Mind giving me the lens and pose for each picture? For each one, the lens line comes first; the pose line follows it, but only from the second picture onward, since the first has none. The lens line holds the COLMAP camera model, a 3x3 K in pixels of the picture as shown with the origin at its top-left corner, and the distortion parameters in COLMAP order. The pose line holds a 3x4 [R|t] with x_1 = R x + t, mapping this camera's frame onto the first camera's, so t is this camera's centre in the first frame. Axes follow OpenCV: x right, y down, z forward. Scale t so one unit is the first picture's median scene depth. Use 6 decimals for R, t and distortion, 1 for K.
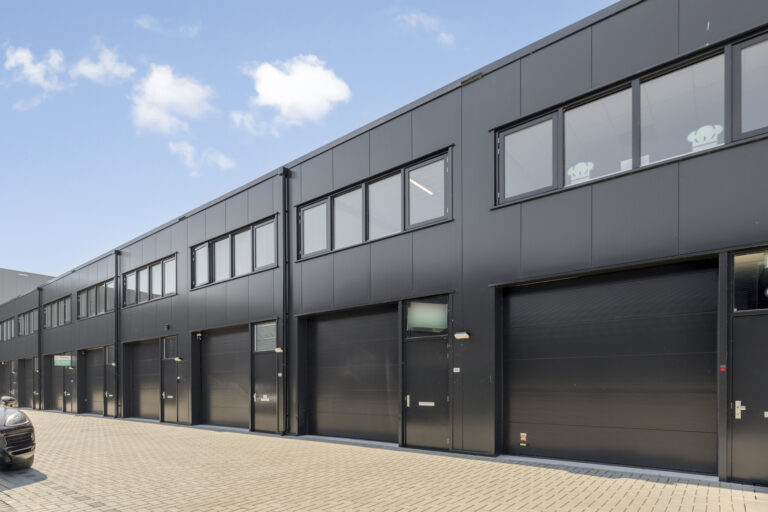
lens RADIAL K [[424.2, 0, 384.0], [0, 424.2, 256.0], [0, 0, 1]] dist [0.004182, 0.000371]
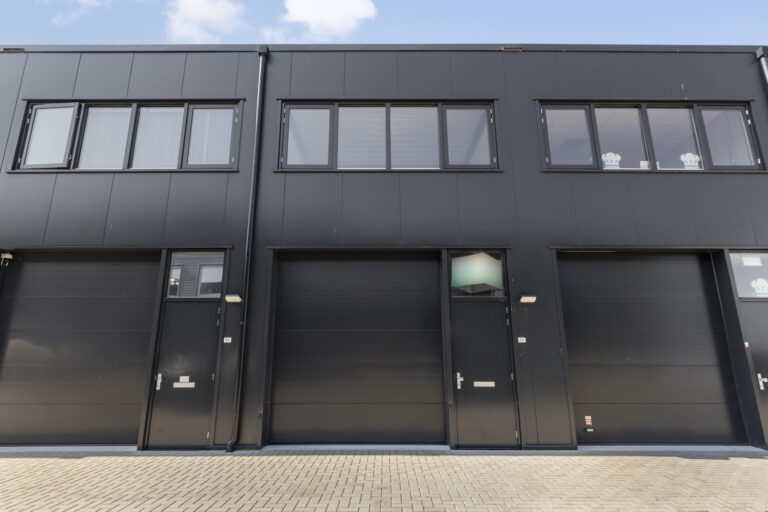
lens RADIAL K [[401.3, 0, 383.1], [0, 401.3, 142.6], [0, 0, 1]] dist [0.002697, 0.000719]
pose [[0.779461, 0.298720, 0.550643, -0.205372], [-0.184140, 0.949410, -0.254390, 0.048229], [-0.598777, 0.096891, 0.795034, 0.157633]]
